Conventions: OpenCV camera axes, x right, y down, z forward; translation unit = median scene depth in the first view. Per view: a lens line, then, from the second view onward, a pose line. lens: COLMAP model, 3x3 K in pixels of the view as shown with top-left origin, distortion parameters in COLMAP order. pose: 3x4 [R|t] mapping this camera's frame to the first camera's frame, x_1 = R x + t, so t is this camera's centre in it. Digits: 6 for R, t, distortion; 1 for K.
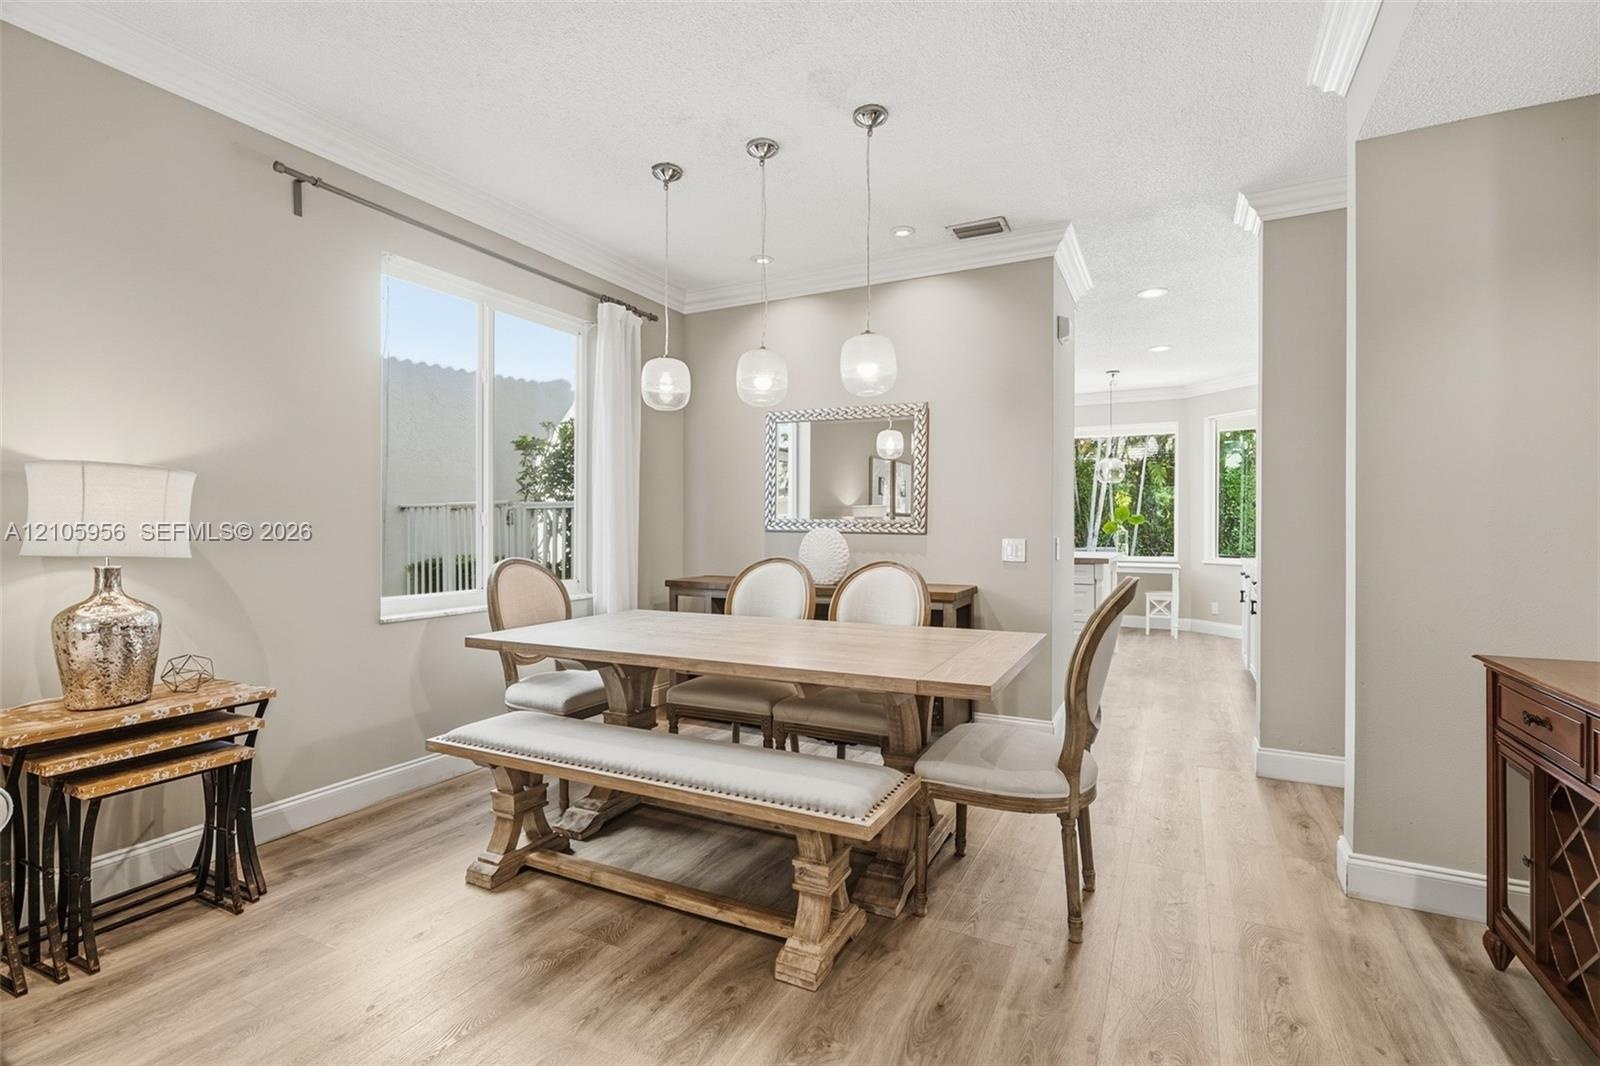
lens RADIAL K [[733.6, 0, 807.2], [0, 733.6, 530.0], [0, 0, 1]] dist [-0.004523, 0.001058]
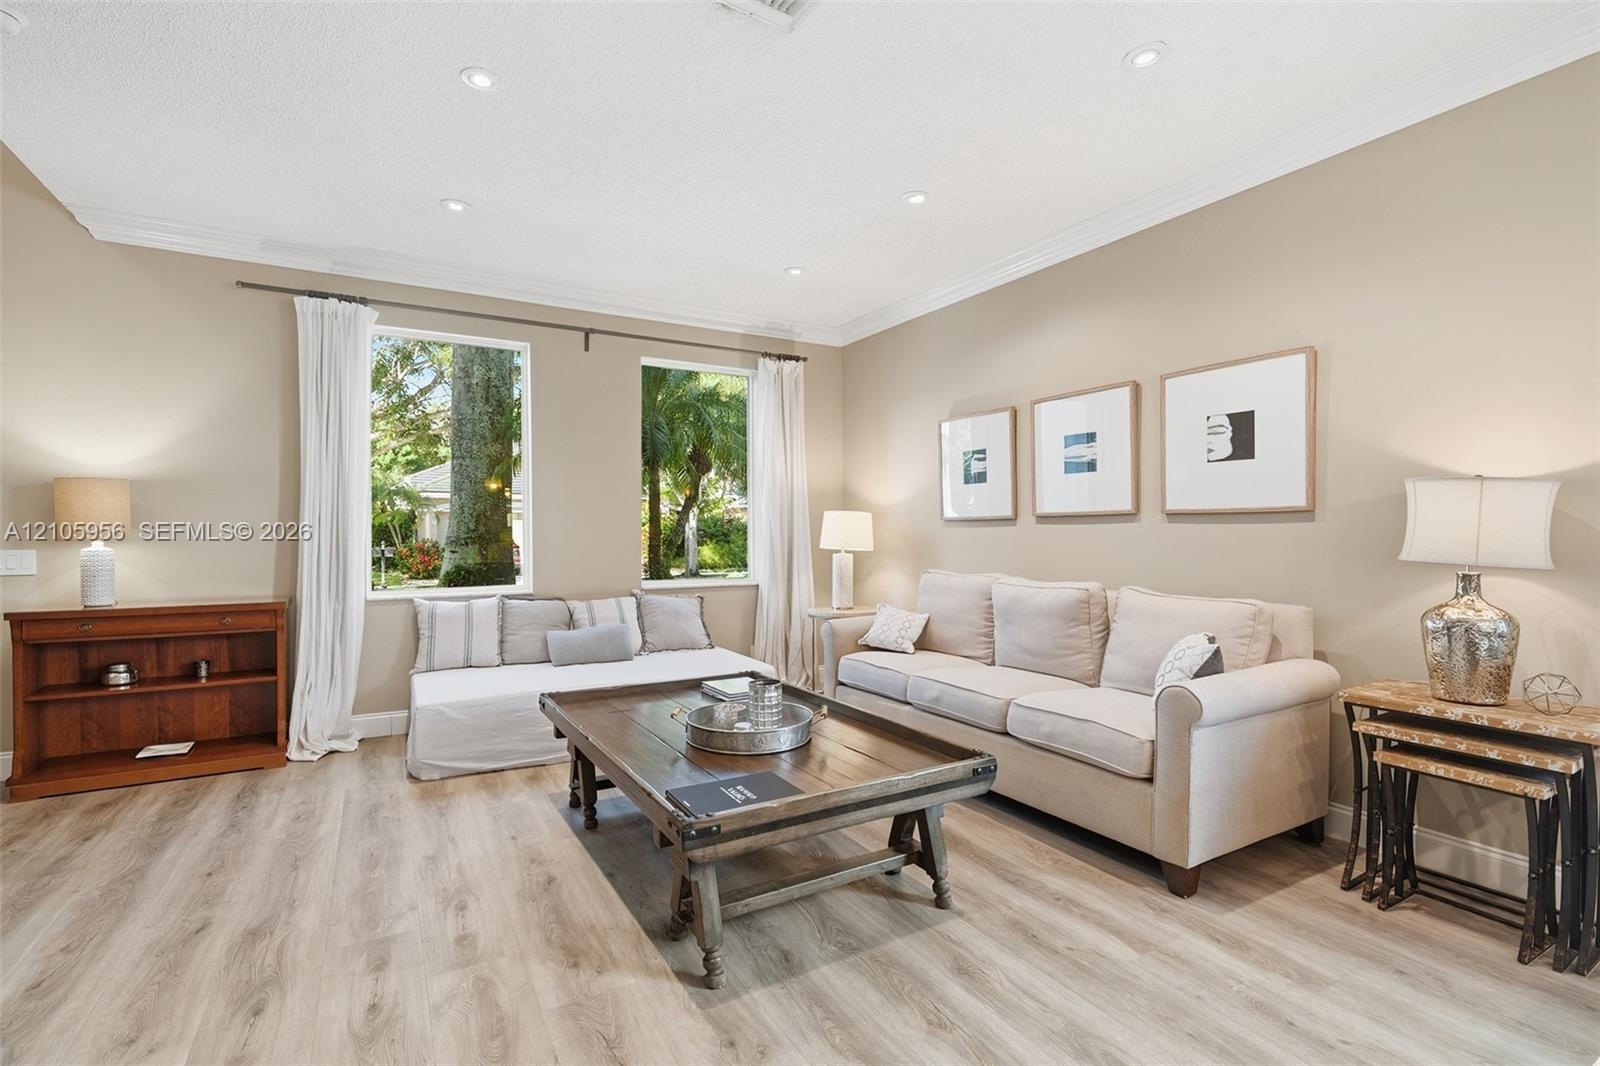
lens RADIAL K [[733.6, 0, 796.4], [0, 733.6, 535.2], [0, 0, 1]] dist [-0.004523, 0.001058]
pose [[-0.551353, -0.002695, -0.834267, 0.493436], [-0.003640, 0.999993, -0.000825, -0.000909], [0.834264, 0.002582, -0.551359, 0.777156]]
